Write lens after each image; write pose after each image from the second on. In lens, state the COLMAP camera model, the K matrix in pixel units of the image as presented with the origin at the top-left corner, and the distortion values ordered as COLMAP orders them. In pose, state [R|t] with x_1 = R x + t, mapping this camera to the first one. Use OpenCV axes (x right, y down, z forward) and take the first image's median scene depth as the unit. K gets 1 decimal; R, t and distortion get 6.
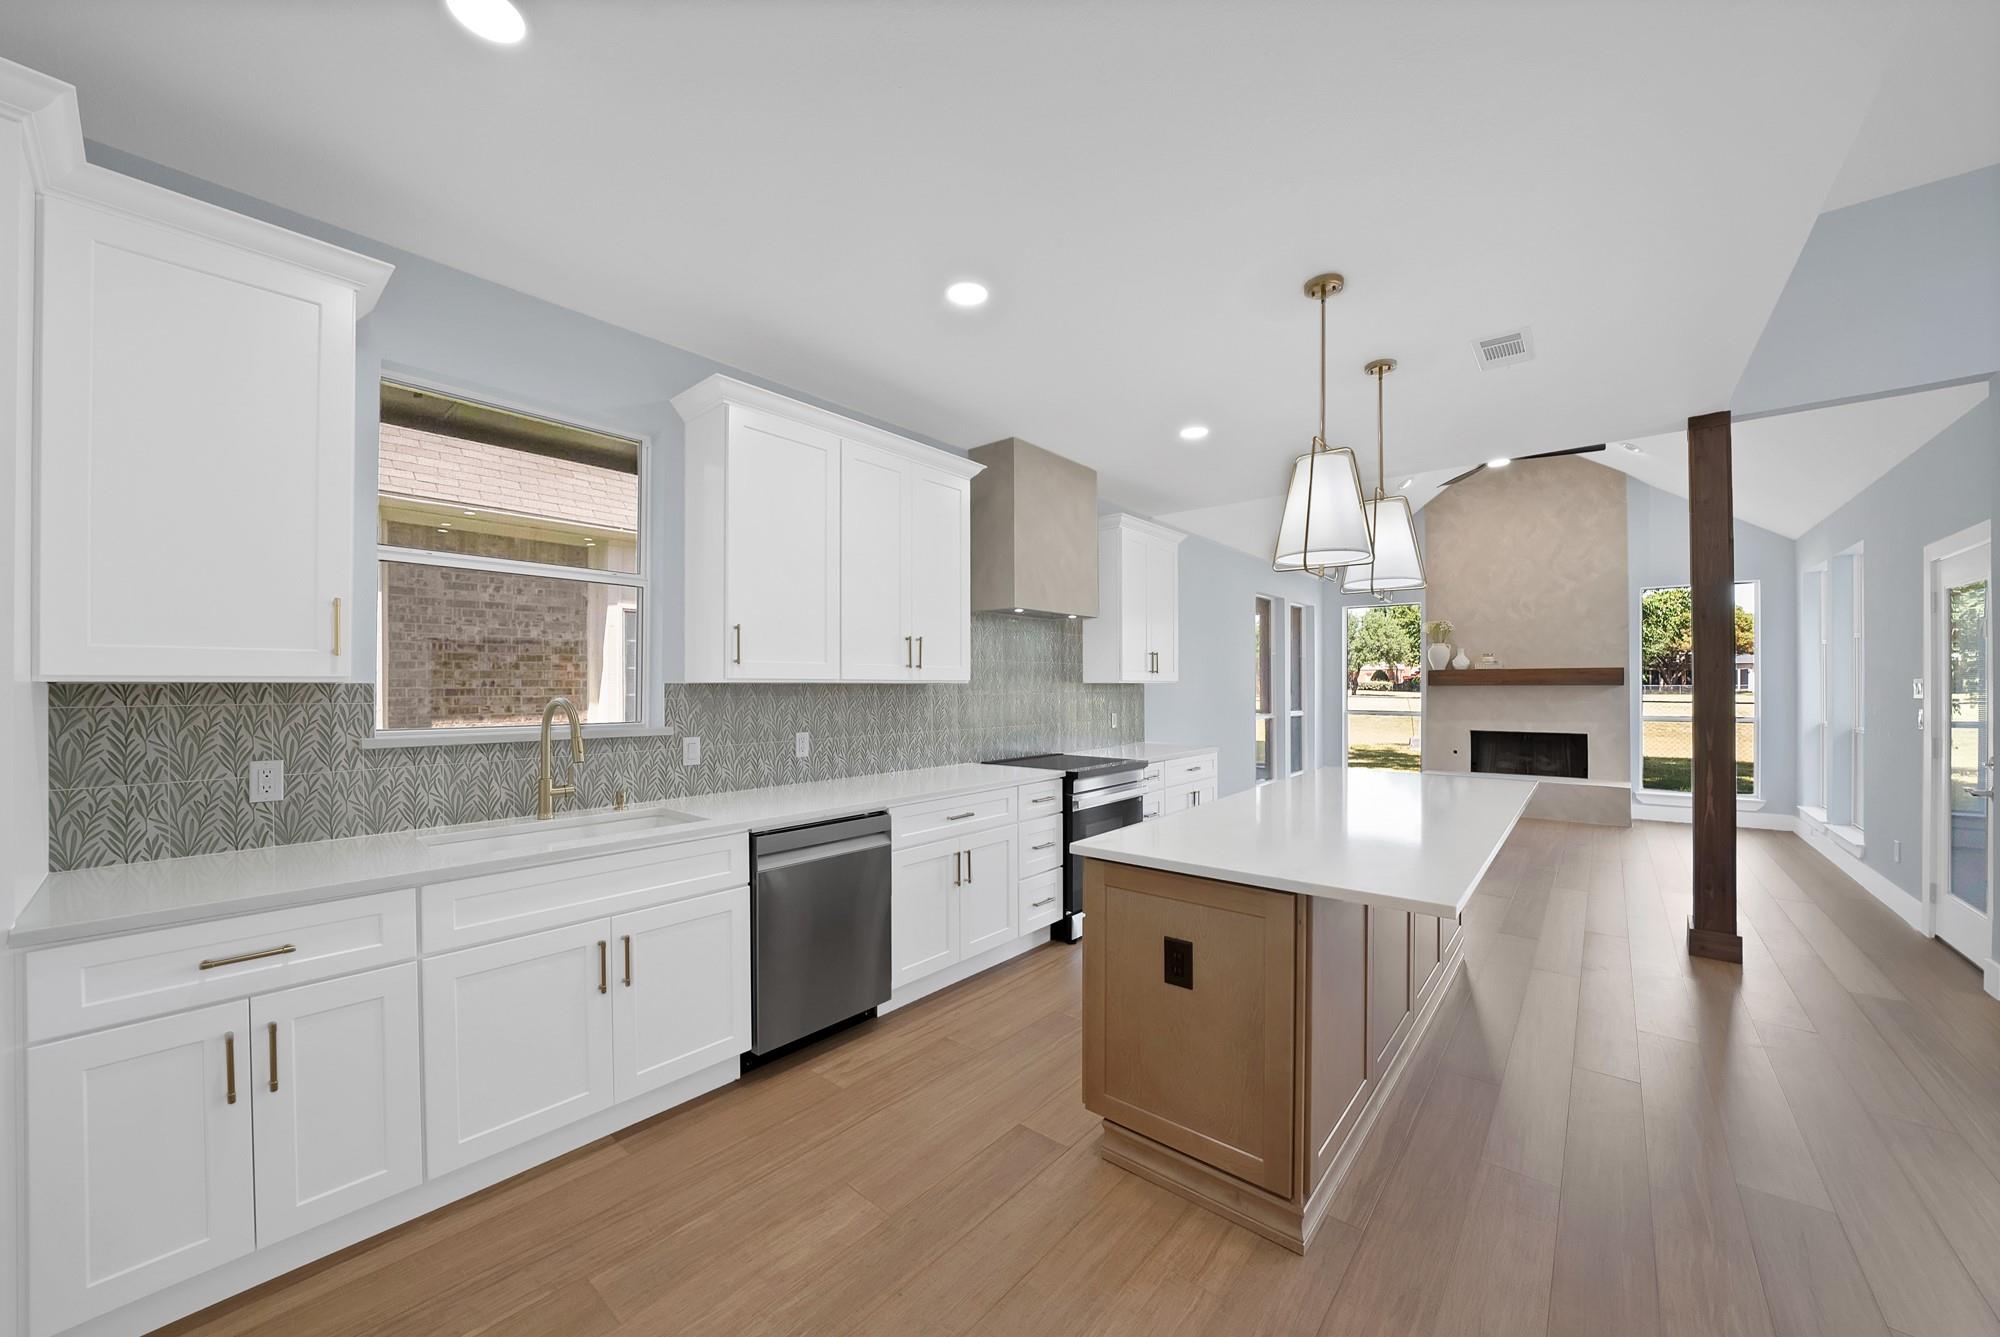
lens RADIAL K [[728.5, 0, 989.4], [0, 728.5, 680.2], [0, 0, 1]] dist [-0.021349, 0.000238]
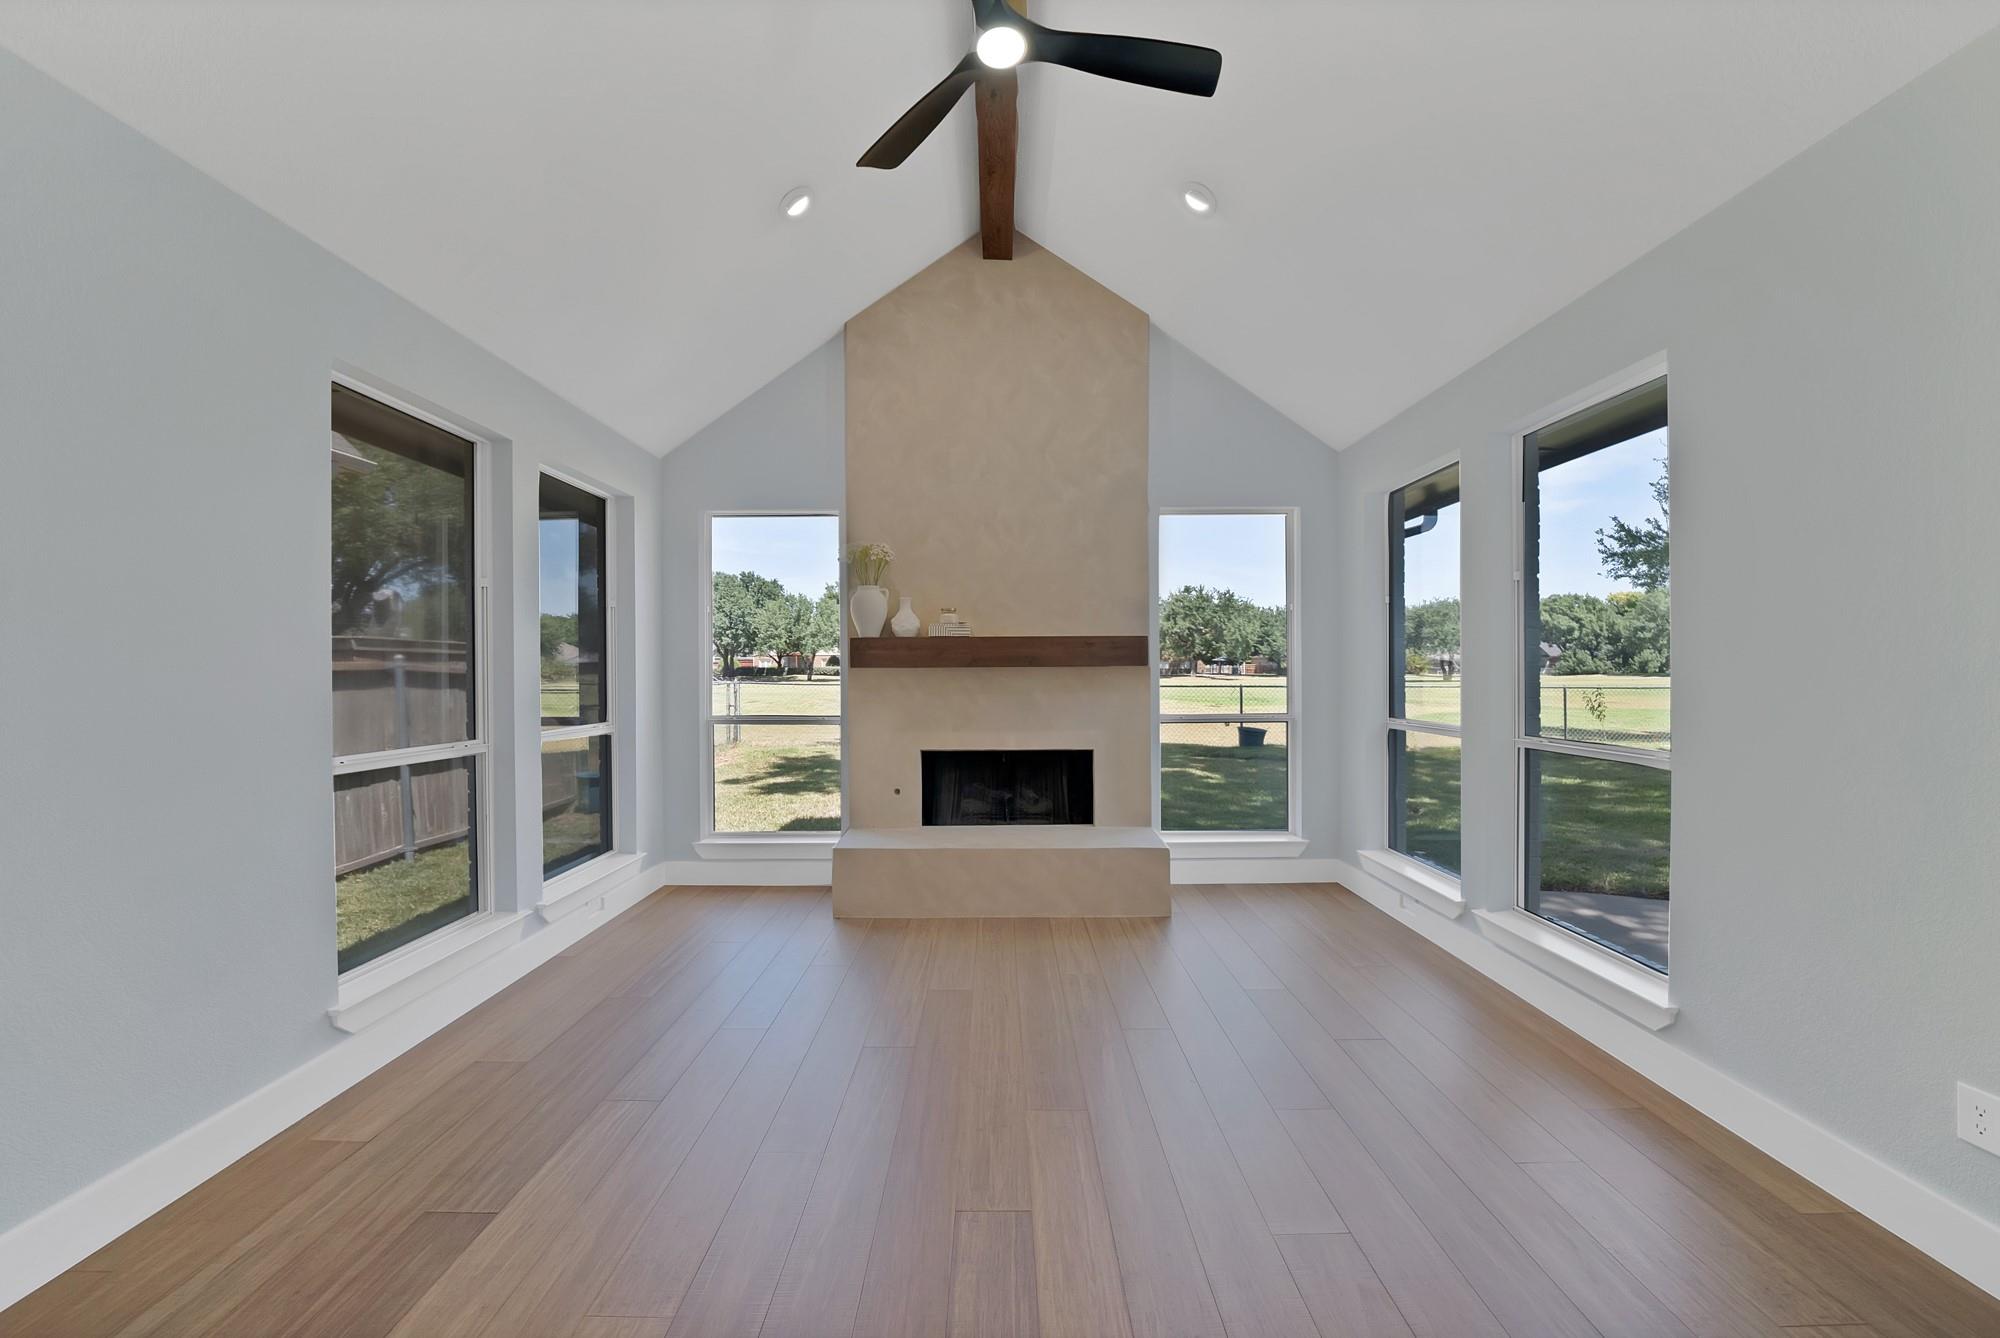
lens RADIAL K [[728.5, 0, 1003.9], [0, 728.5, 671.3], [0, 0, 1]] dist [-0.021349, 0.000238]
pose [[0.751795, -0.005250, 0.659376, 0.290864], [0.000240, 0.999970, 0.007688, 0.004935], [-0.659397, -0.005621, 0.751774, 0.451337]]
